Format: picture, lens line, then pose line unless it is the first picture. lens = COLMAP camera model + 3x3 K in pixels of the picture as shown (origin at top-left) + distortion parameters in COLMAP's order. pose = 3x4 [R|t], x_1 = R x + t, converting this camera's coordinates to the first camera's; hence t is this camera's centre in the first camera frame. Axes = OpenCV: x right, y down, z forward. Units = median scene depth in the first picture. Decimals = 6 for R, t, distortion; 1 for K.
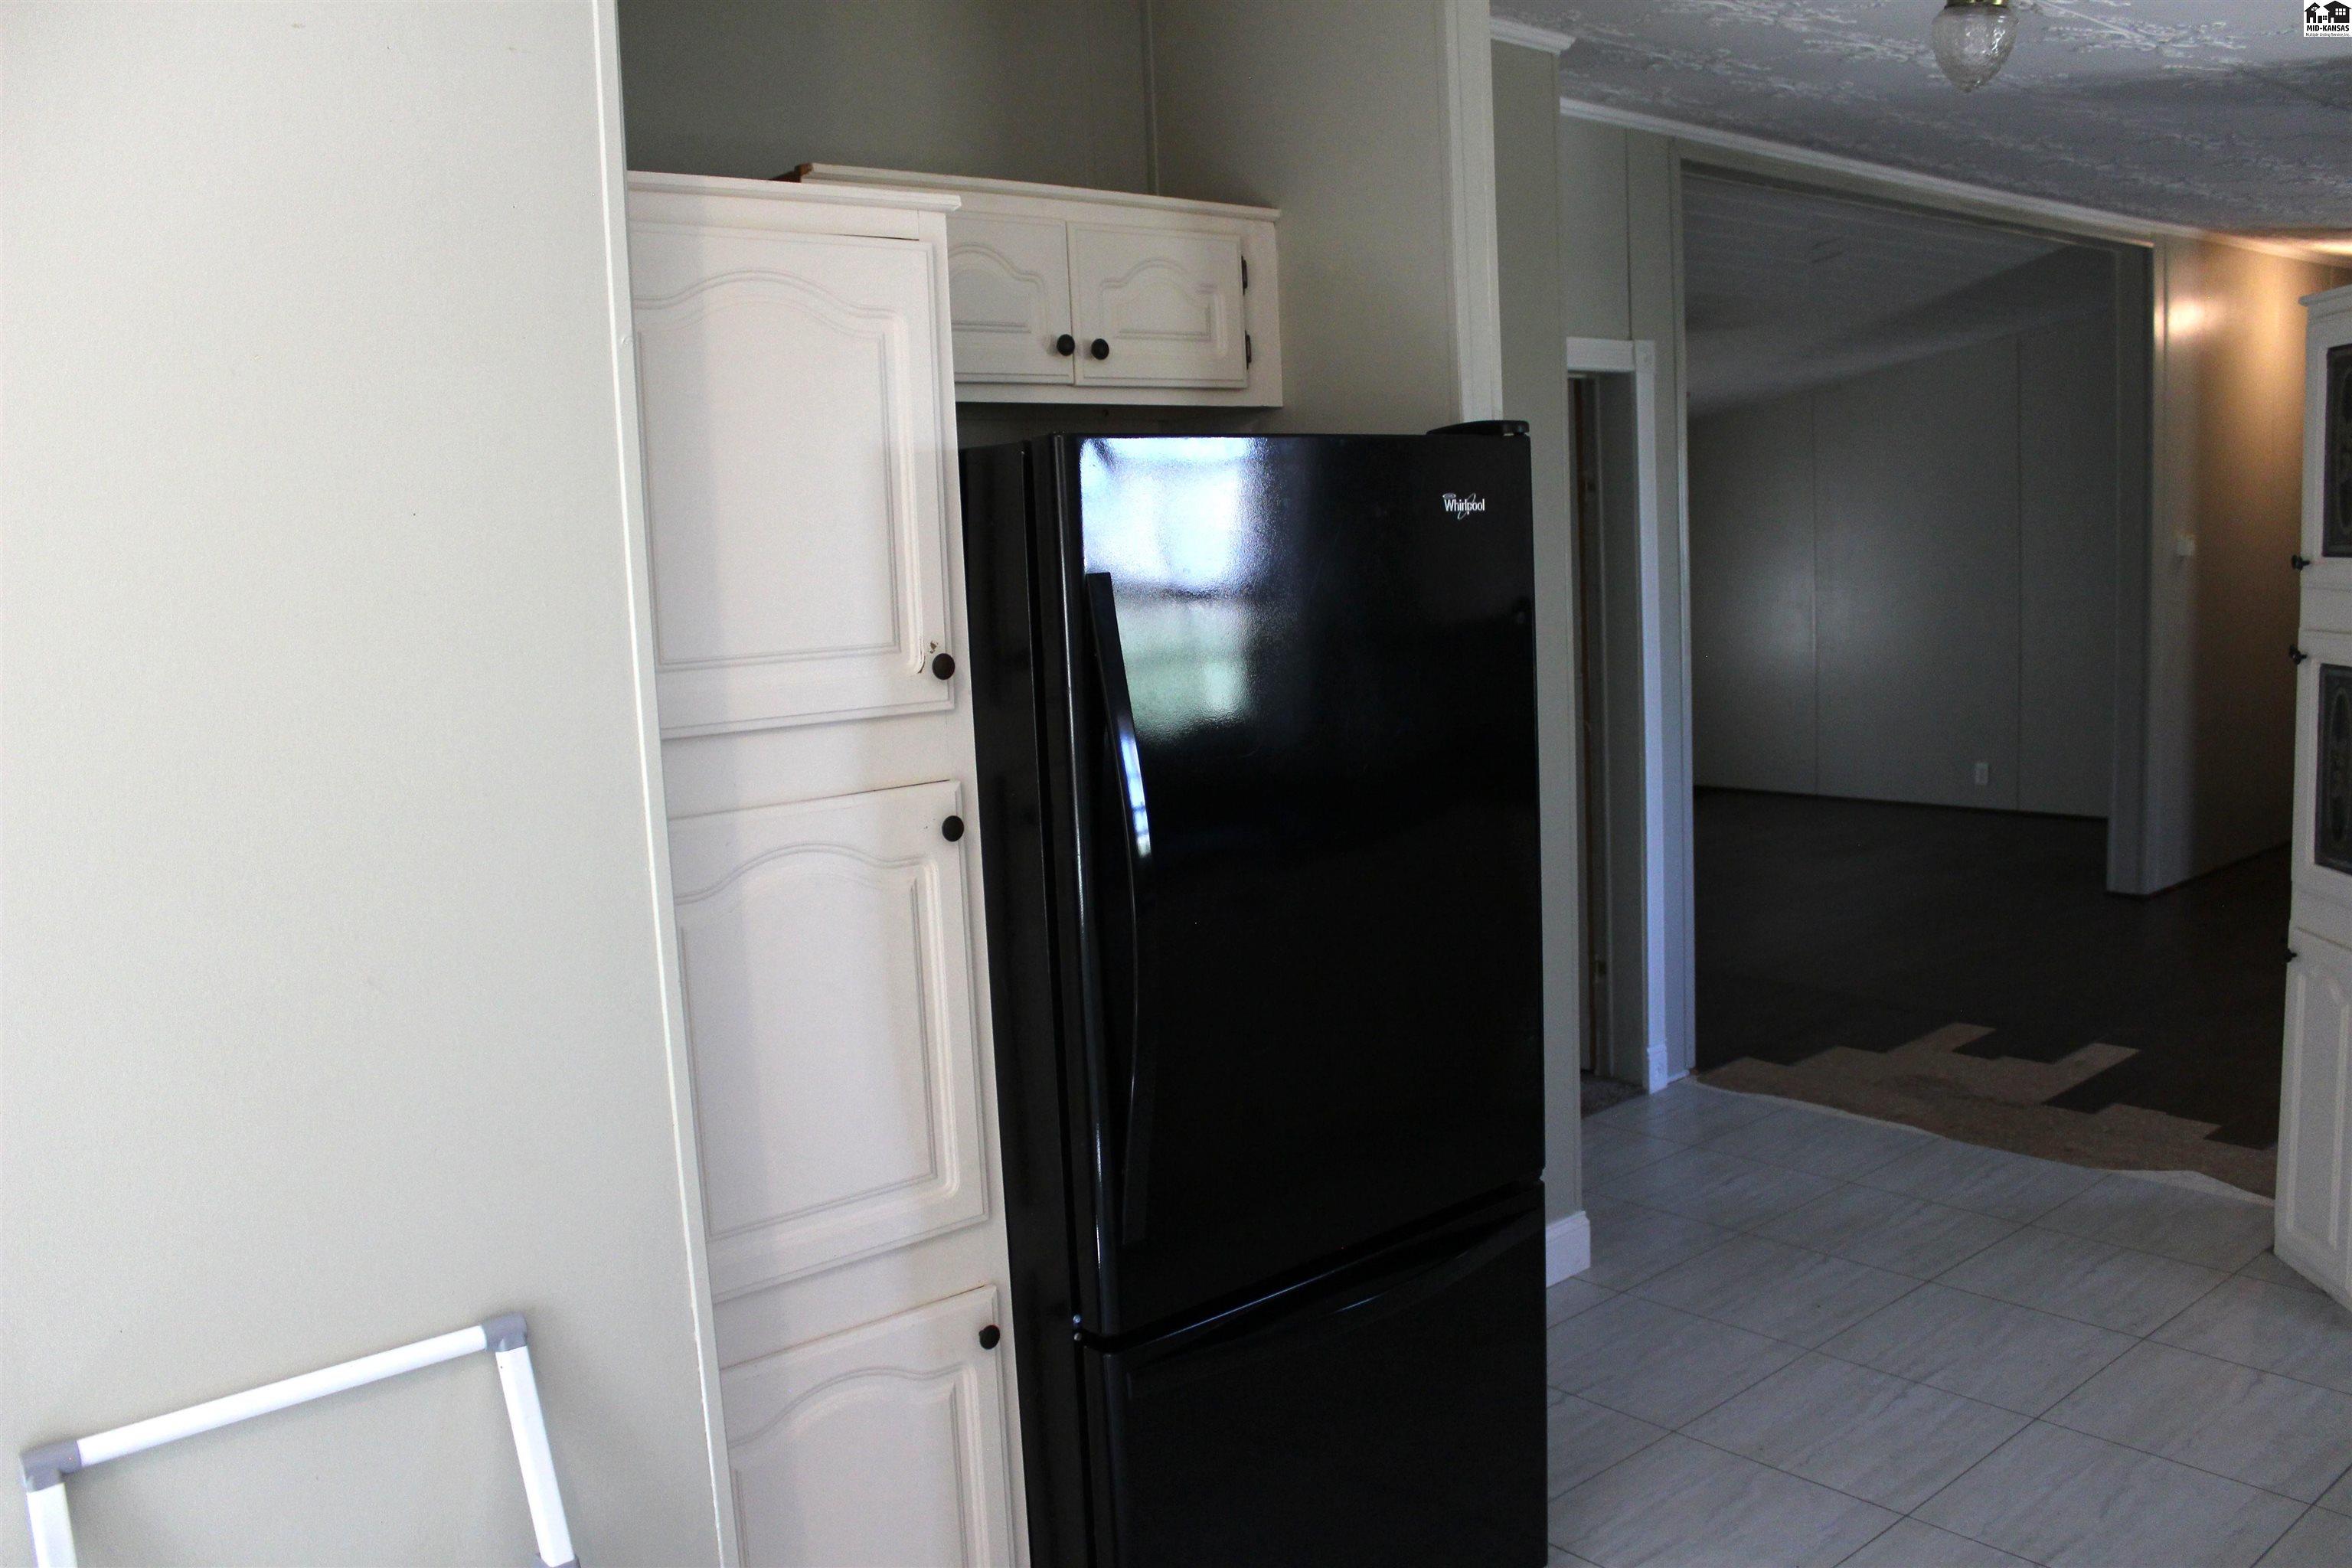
lens RADIAL K [[1936.4, 0, 1176.0], [0, 1936.4, 784.0], [0, 0, 1]] dist [-0.172445, 0.155541]
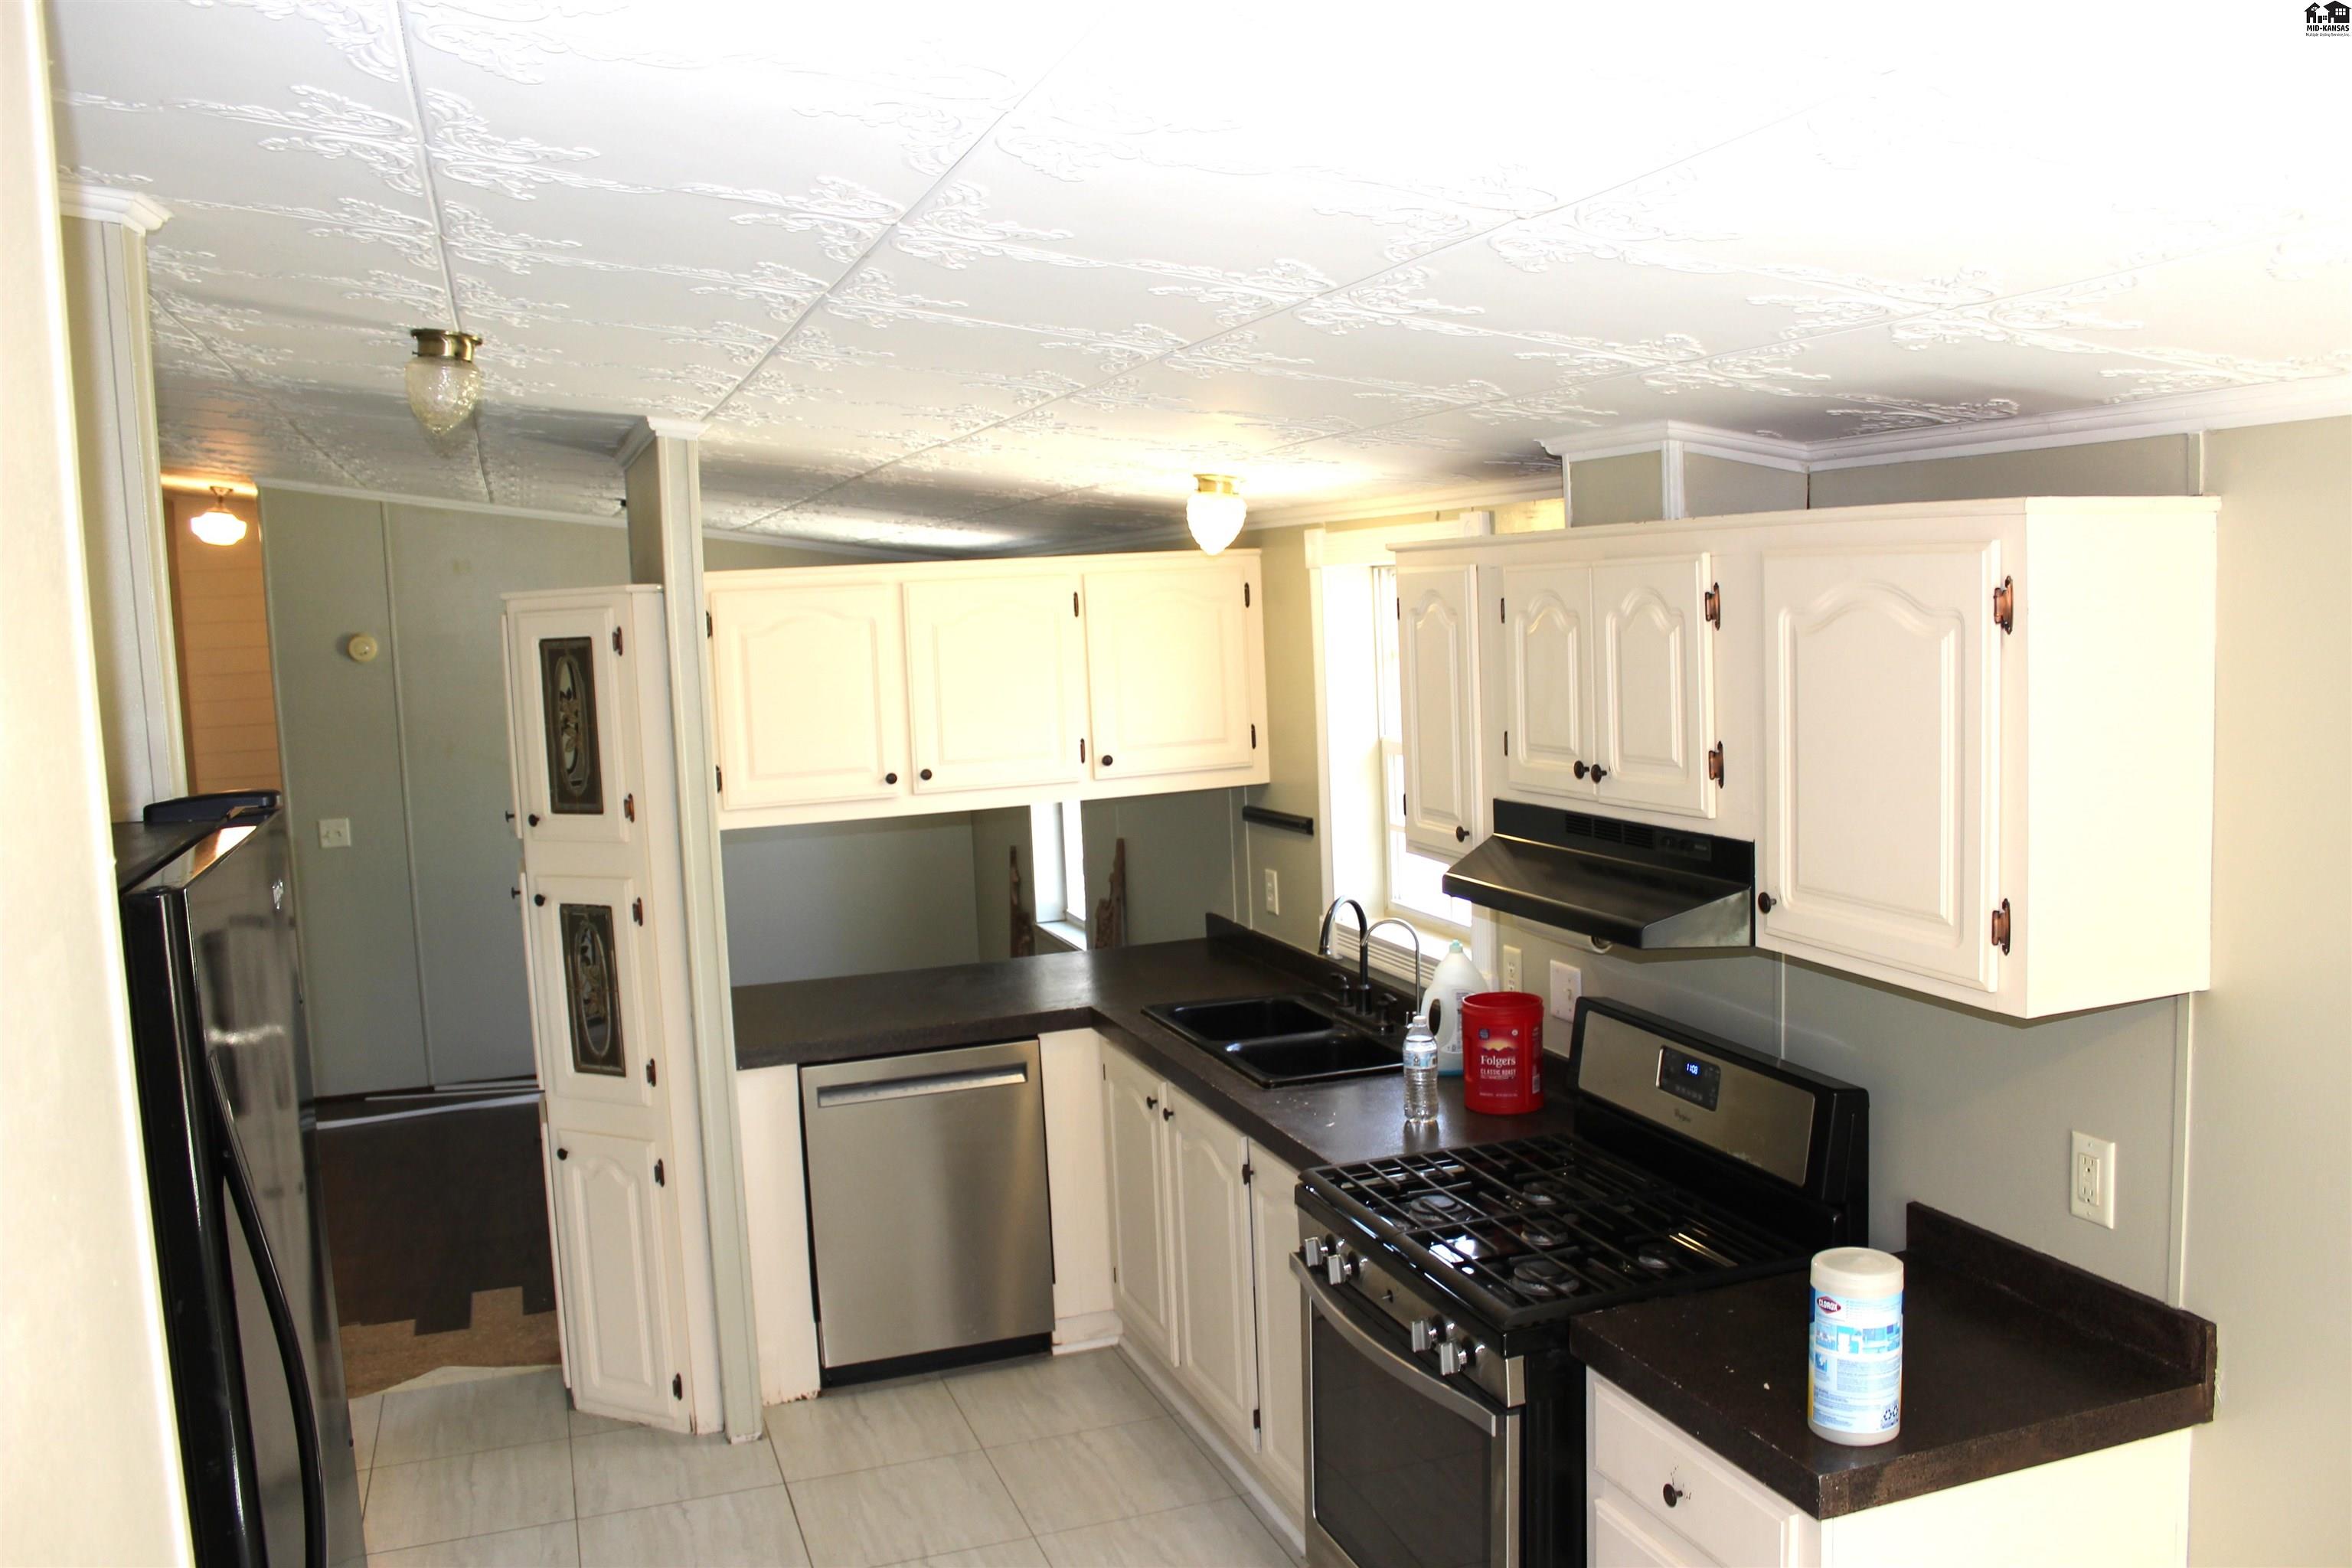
lens RADIAL K [[1936.4, 0, 1176.0], [0, 1936.4, 784.0], [0, 0, 1]] dist [-0.172445, 0.155541]
pose [[0.362492, -0.066824, 0.929588, -0.321239], [0.145668, 0.989230, 0.014308, -0.090401], [-0.920533, 0.130225, 0.368322, 0.168582]]
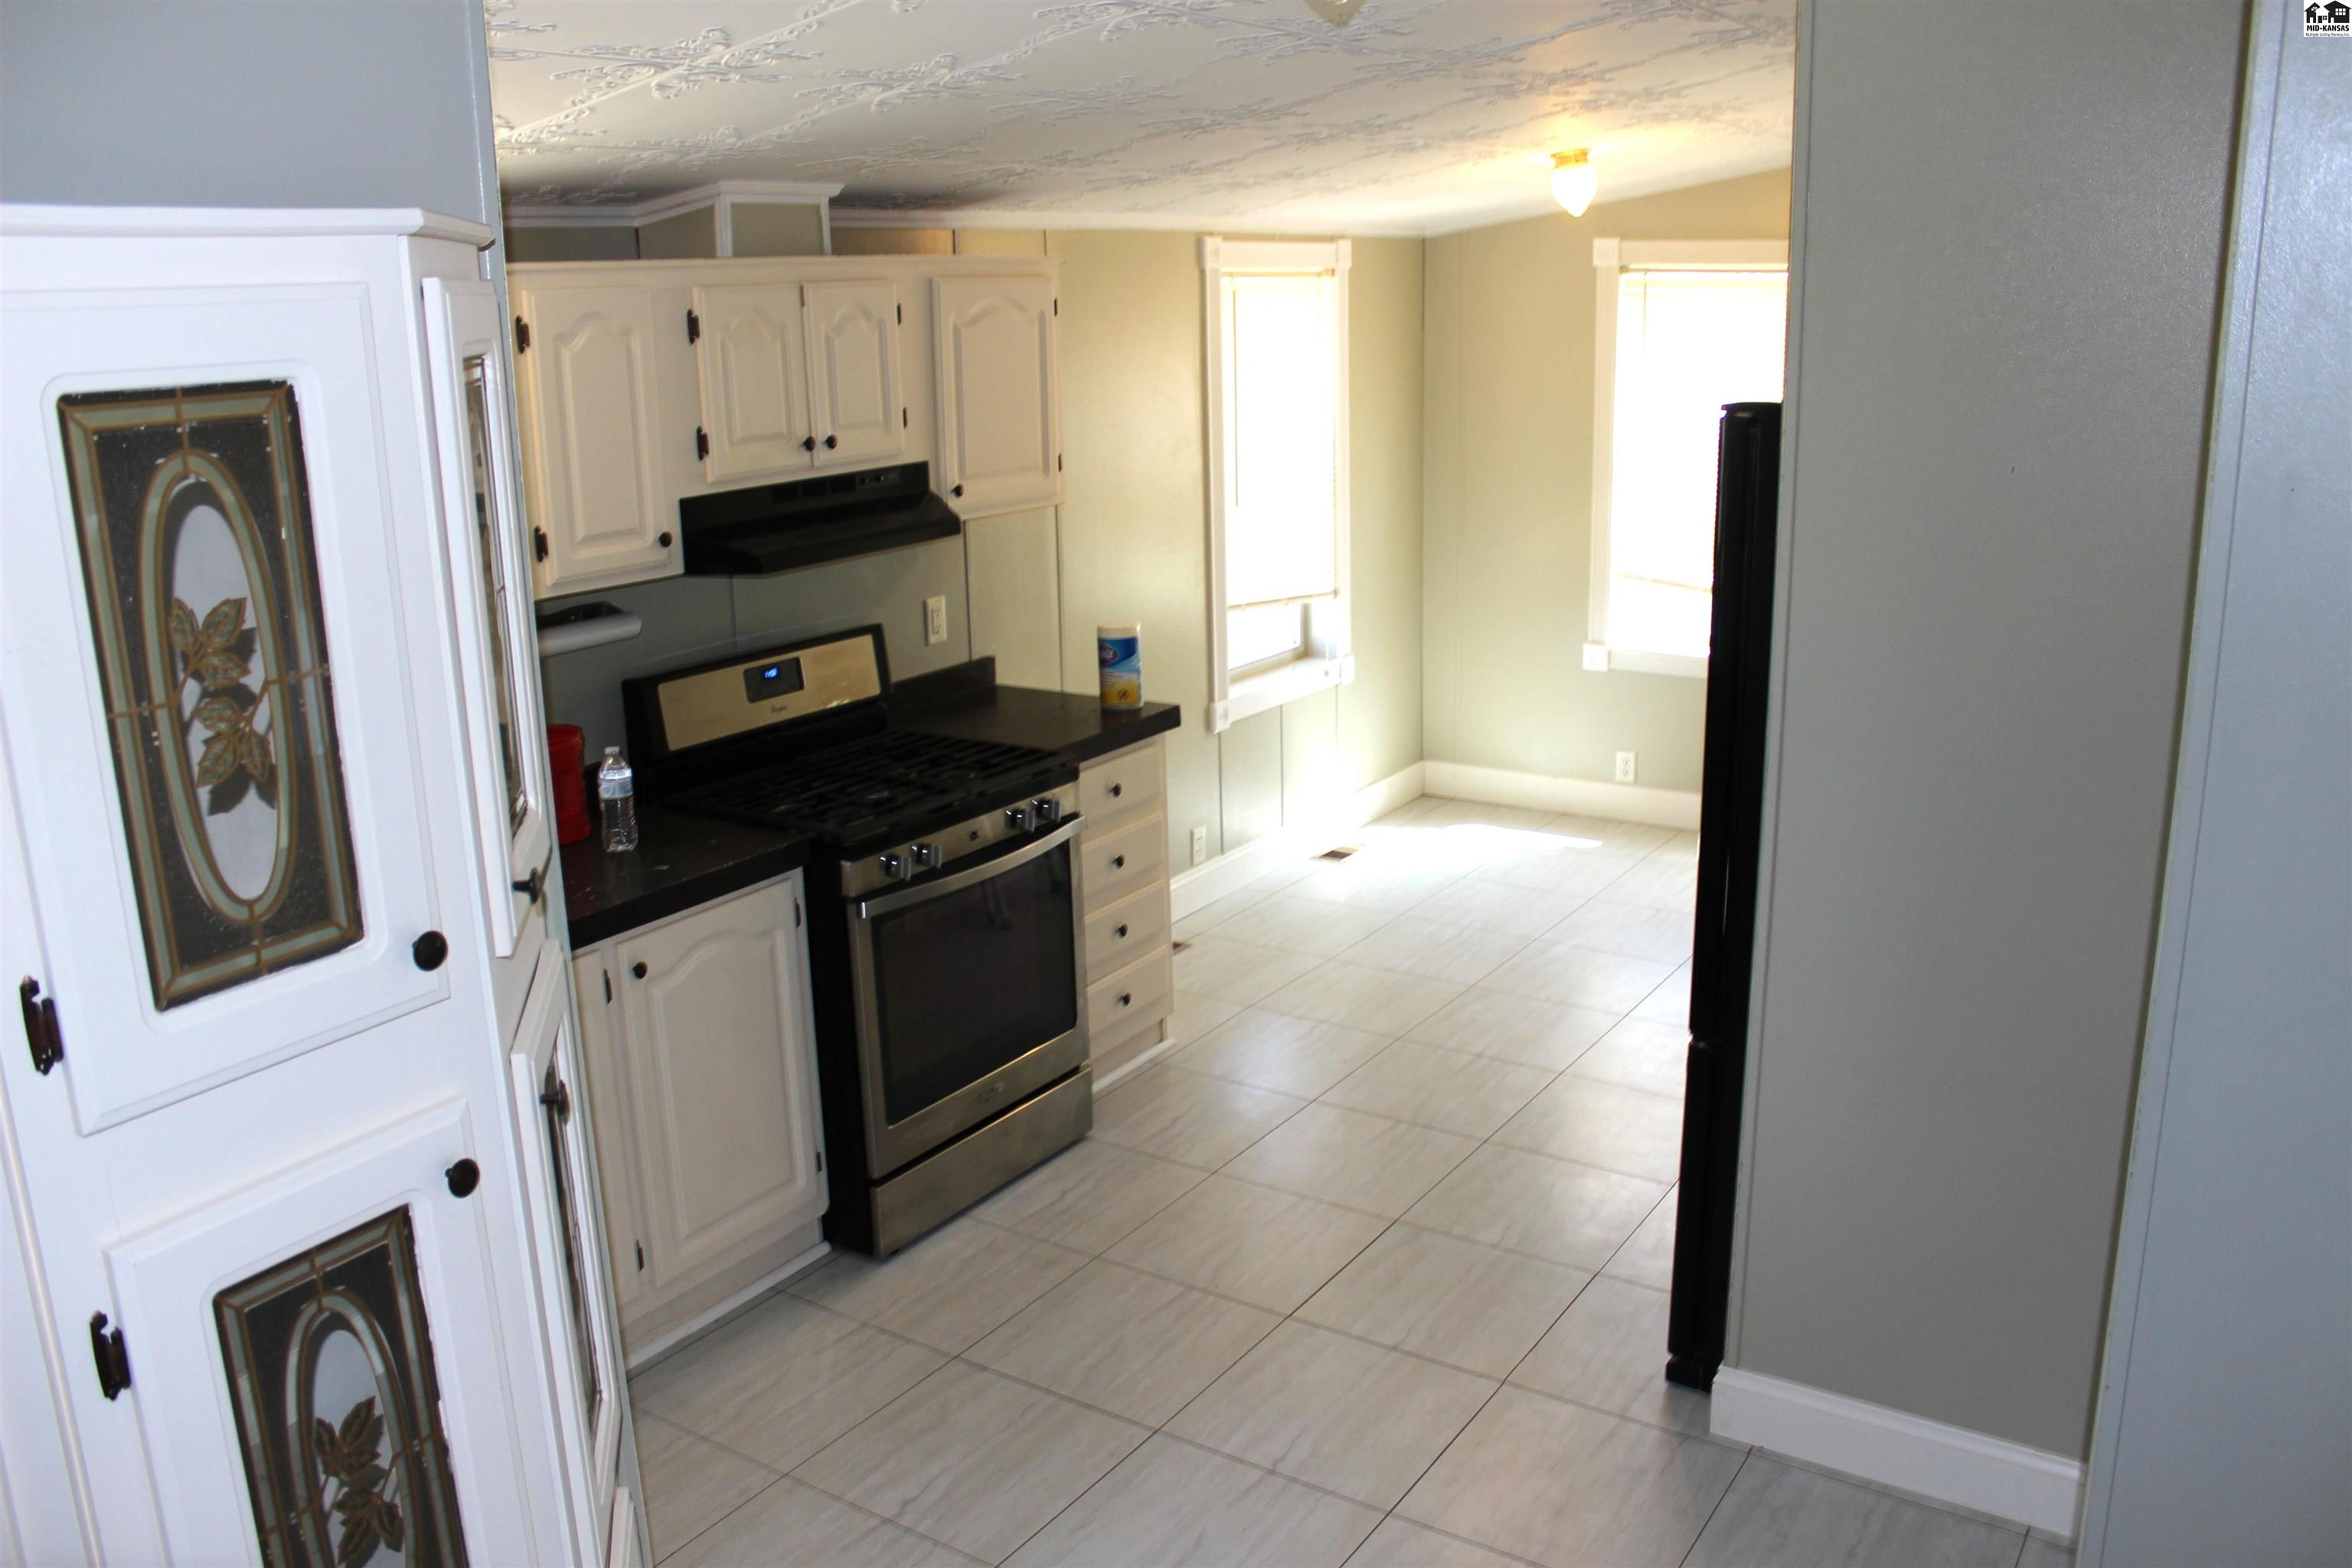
lens RADIAL K [[1936.4, 0, 1176.0], [0, 1936.4, 784.0], [0, 0, 1]] dist [-0.172445, 0.155541]
pose [[-0.958171, 0.132691, -0.253579, 0.519047], [0.026774, 0.923701, 0.382177, -0.269726], [0.284943, 0.359401, -0.888616, 1.275620]]
